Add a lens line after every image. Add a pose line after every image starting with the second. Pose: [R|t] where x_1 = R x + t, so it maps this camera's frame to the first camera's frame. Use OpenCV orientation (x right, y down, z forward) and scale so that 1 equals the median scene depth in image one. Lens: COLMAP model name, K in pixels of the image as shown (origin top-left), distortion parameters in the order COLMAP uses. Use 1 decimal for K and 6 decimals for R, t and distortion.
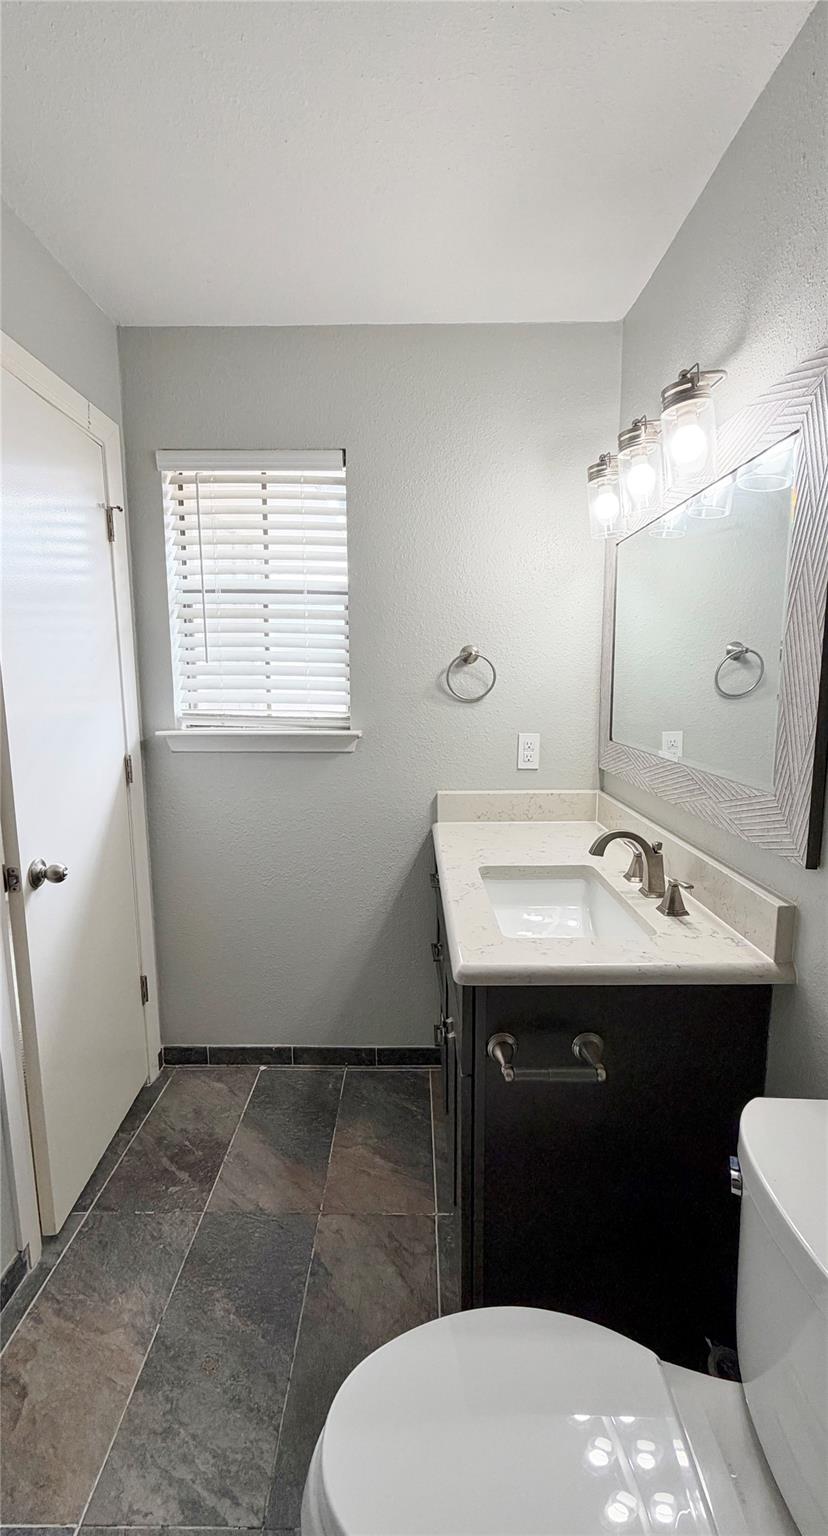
lens RADIAL K [[625.4, 0, 415.8], [0, 625.4, 771.5], [0, 0, 1]] dist [0.000829, -0.000345]
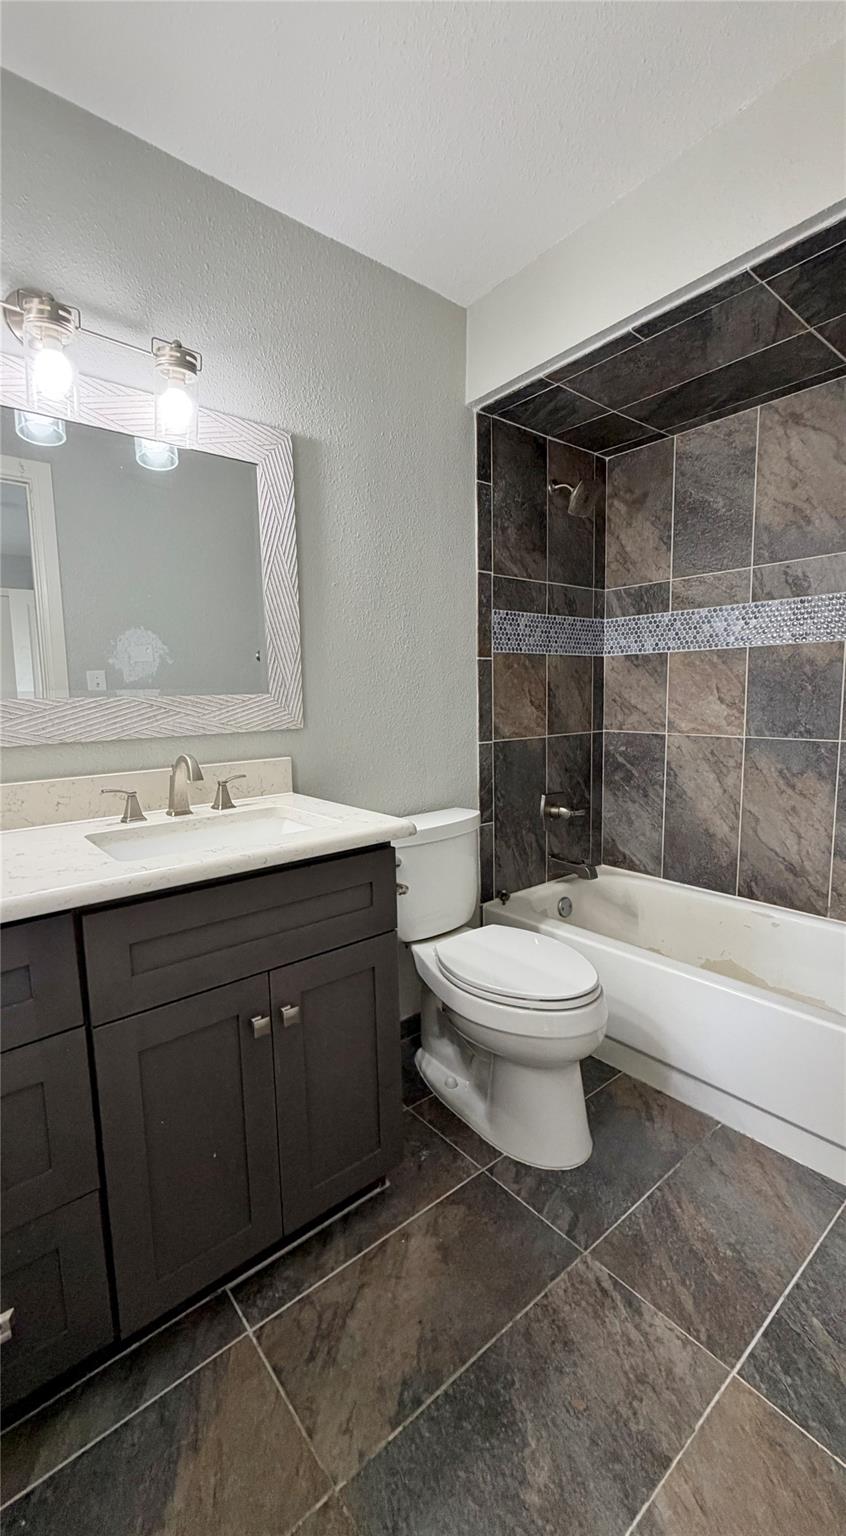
lens RADIAL K [[631.0, 0, 420.0], [0, 631.0, 768.7], [0, 0, 1]] dist [-0.001487, 0.000107]
pose [[-0.638259, -0.070372, 0.766599, -0.702726], [0.142021, 0.967956, 0.207101, -0.039374], [-0.756608, 0.241057, -0.607812, 1.338540]]
